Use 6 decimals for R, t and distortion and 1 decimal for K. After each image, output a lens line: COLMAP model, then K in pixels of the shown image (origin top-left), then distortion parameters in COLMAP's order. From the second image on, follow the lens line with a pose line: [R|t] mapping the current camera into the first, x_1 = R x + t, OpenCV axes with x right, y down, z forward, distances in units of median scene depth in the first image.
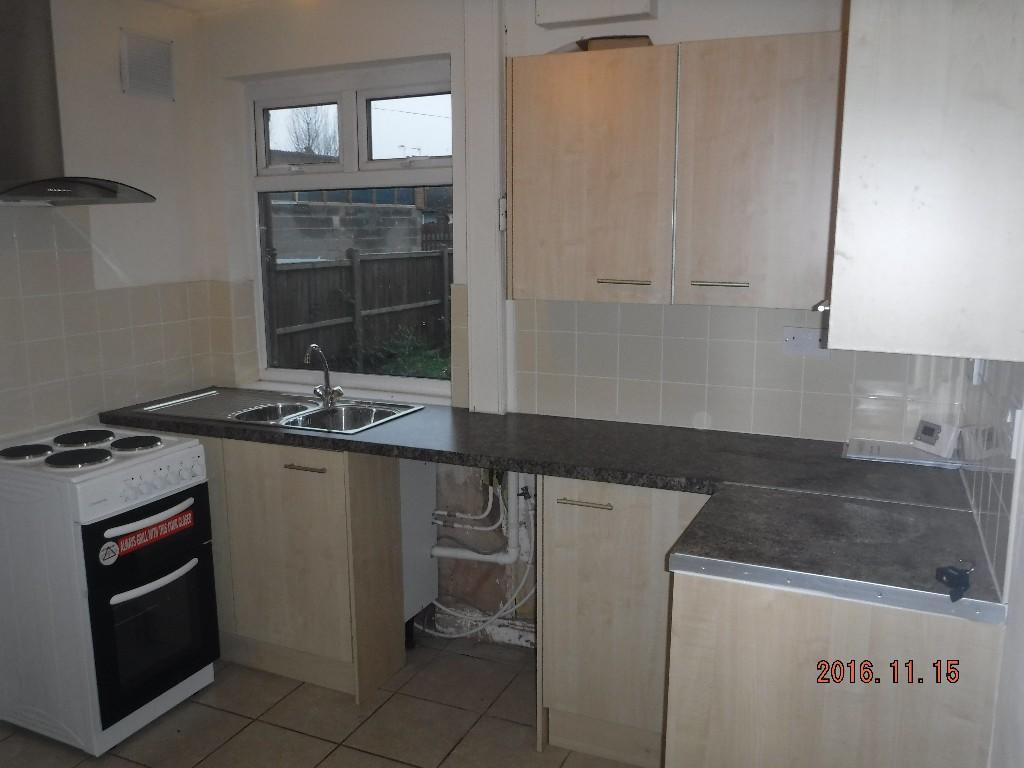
lens RADIAL K [[852.6, 0, 512.0], [0, 852.6, 384.0], [0, 0, 1]] dist [-0.064784, -0.001910]
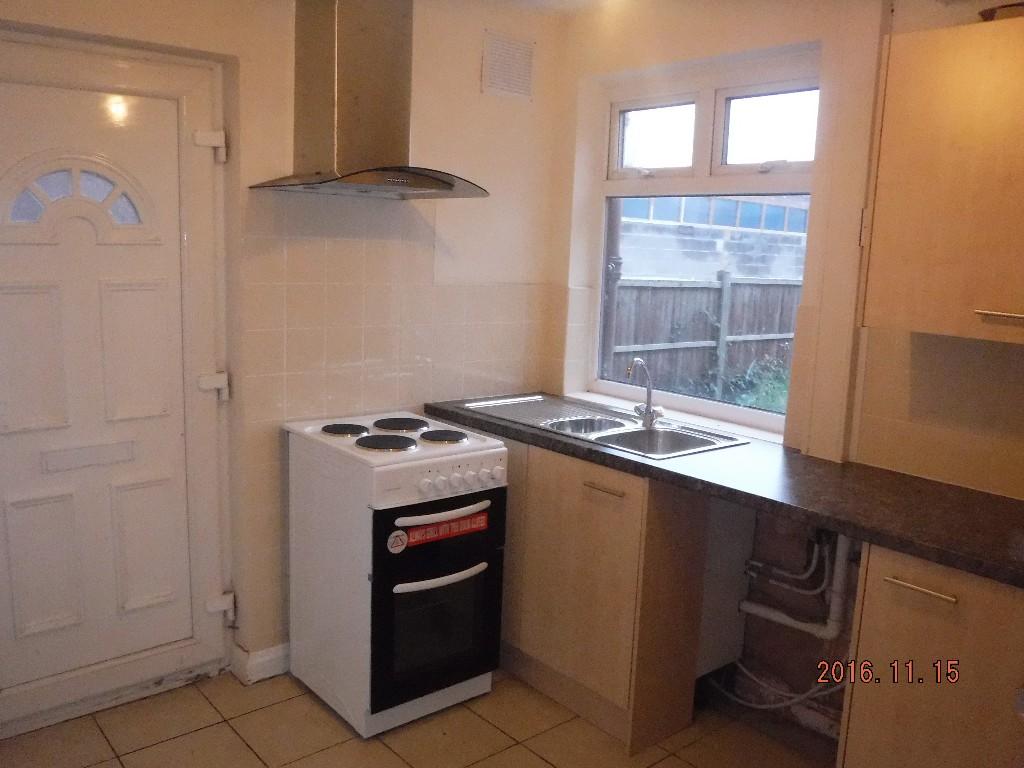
lens RADIAL K [[852.6, 0, 512.0], [0, 852.6, 384.0], [0, 0, 1]] dist [-0.064784, -0.001910]
pose [[0.900978, 0.111388, -0.419323, 0.035845], [-0.123751, 0.992311, -0.002303, 0.000583], [0.415842, 0.053967, 0.907834, 0.097268]]
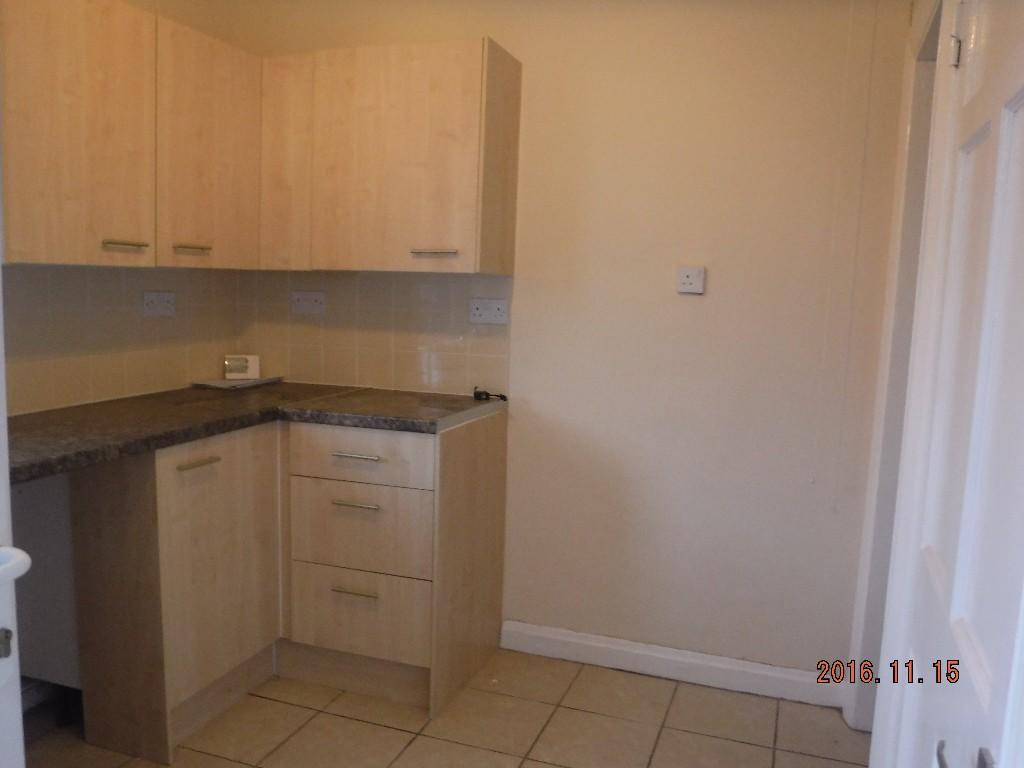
lens RADIAL K [[852.6, 0, 512.0], [0, 852.6, 384.0], [0, 0, 1]] dist [-0.064784, -0.001910]
pose [[-0.077160, -0.118356, 0.989969, -0.716090], [0.149851, 0.980273, 0.128876, -0.017320], [-0.985693, 0.158292, -0.057902, 0.543999]]
